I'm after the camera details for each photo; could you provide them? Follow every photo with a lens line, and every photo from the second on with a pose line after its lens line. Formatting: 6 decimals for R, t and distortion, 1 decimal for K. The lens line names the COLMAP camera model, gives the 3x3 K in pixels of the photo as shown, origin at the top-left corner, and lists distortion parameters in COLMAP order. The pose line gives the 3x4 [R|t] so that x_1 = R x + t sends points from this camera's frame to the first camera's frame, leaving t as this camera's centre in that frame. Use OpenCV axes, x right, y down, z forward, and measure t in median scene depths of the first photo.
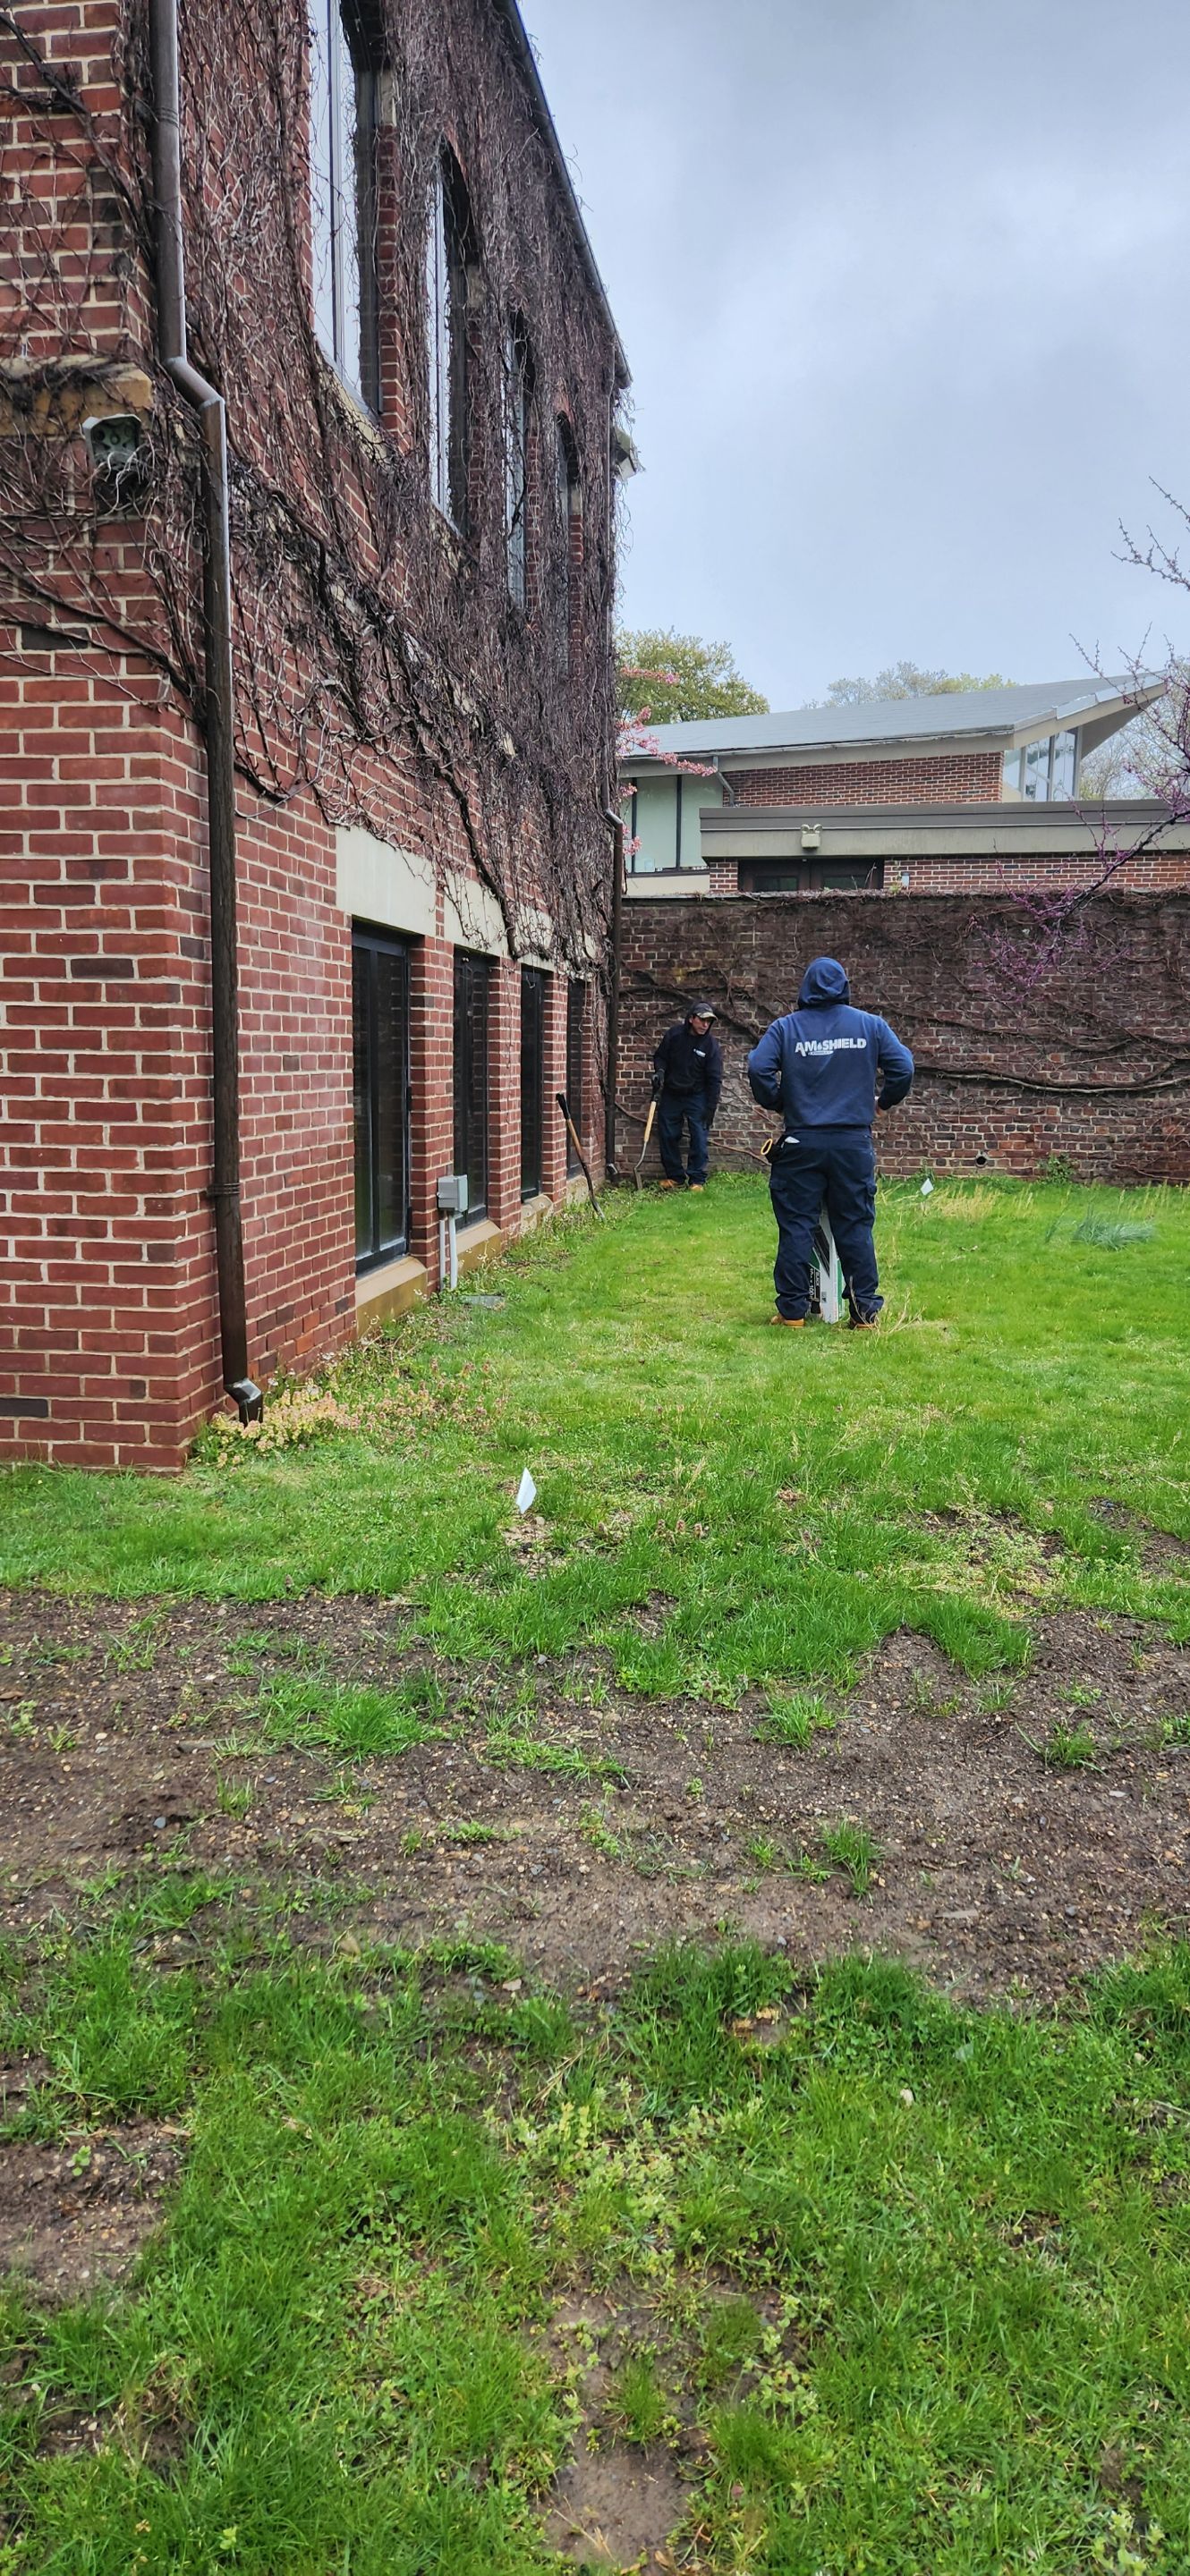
lens RADIAL K [[1733.4, 0, 593.0], [0, 1733.4, 1293.1], [0, 0, 1]] dist [0.062727, 0.000473]
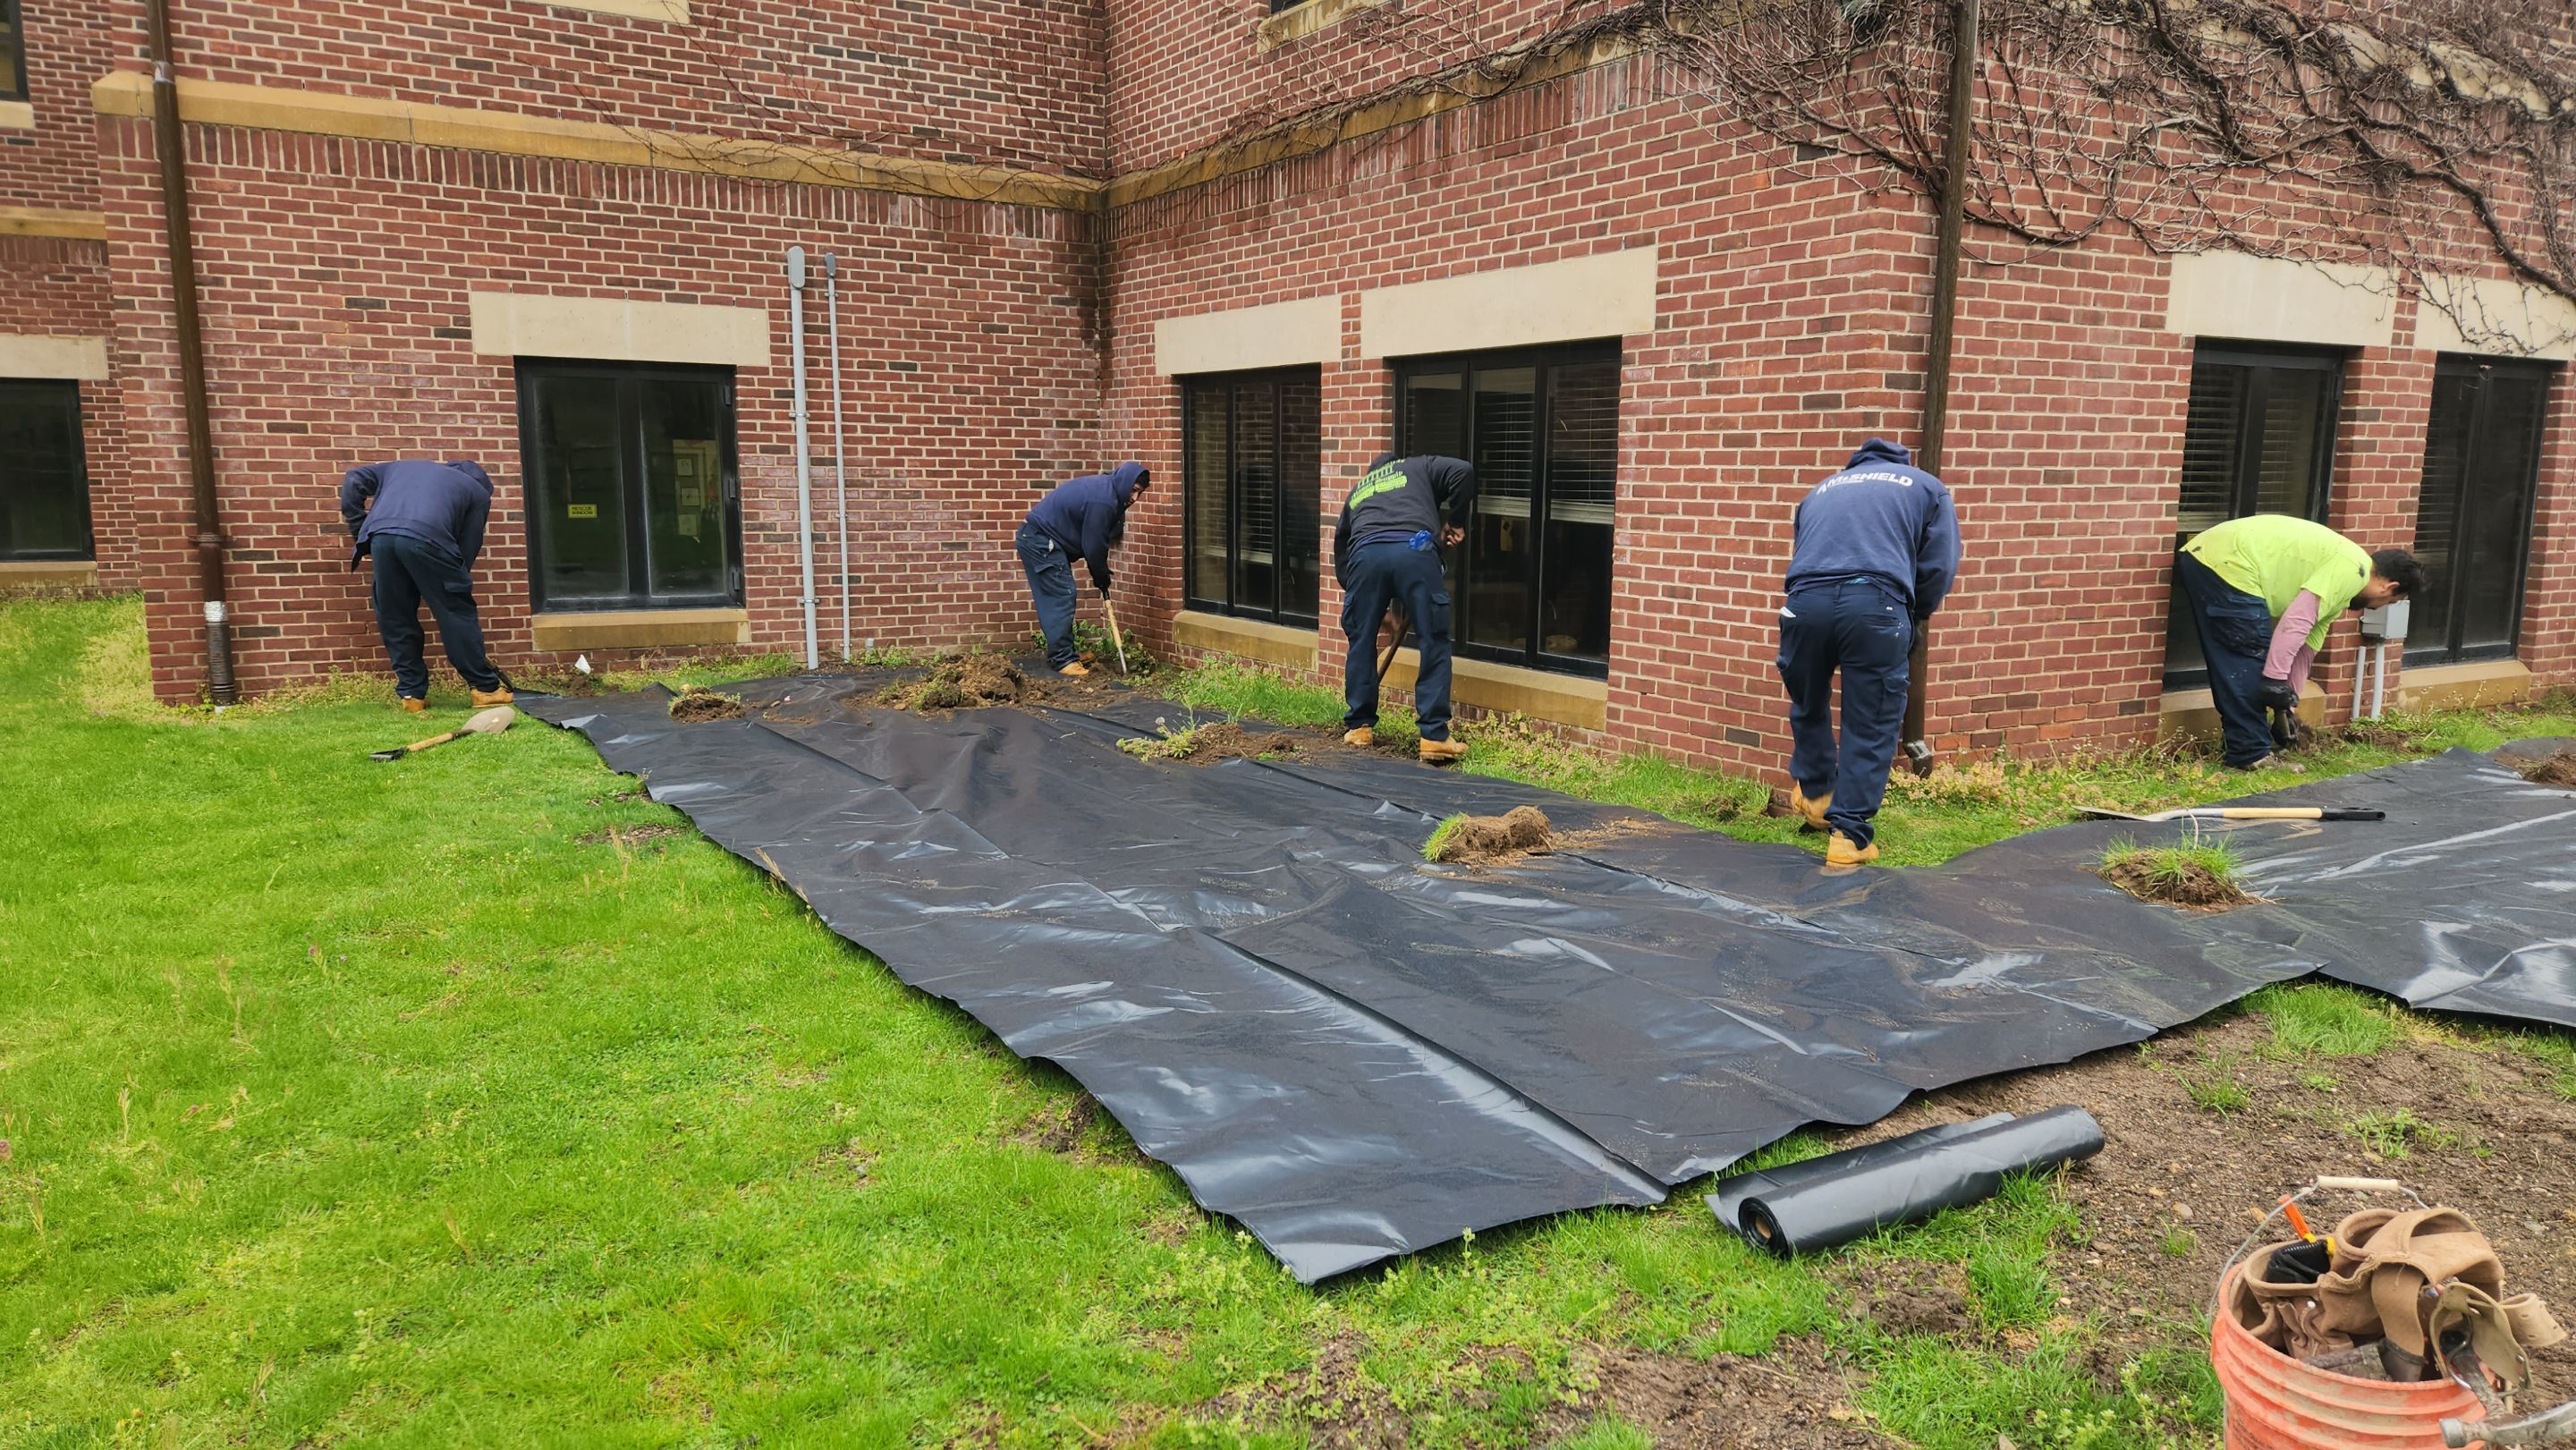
lens RADIAL K [[1727.2, 0, 1286.8], [0, 1727.2, 728.4], [0, 0, 1]] dist [0.047473, -0.009158]
pose [[0.625705, 0.113344, -0.771781, 0.480907], [-0.111116, 0.992249, 0.055637, 0.024365], [0.772105, 0.050945, 0.633450, -0.098776]]
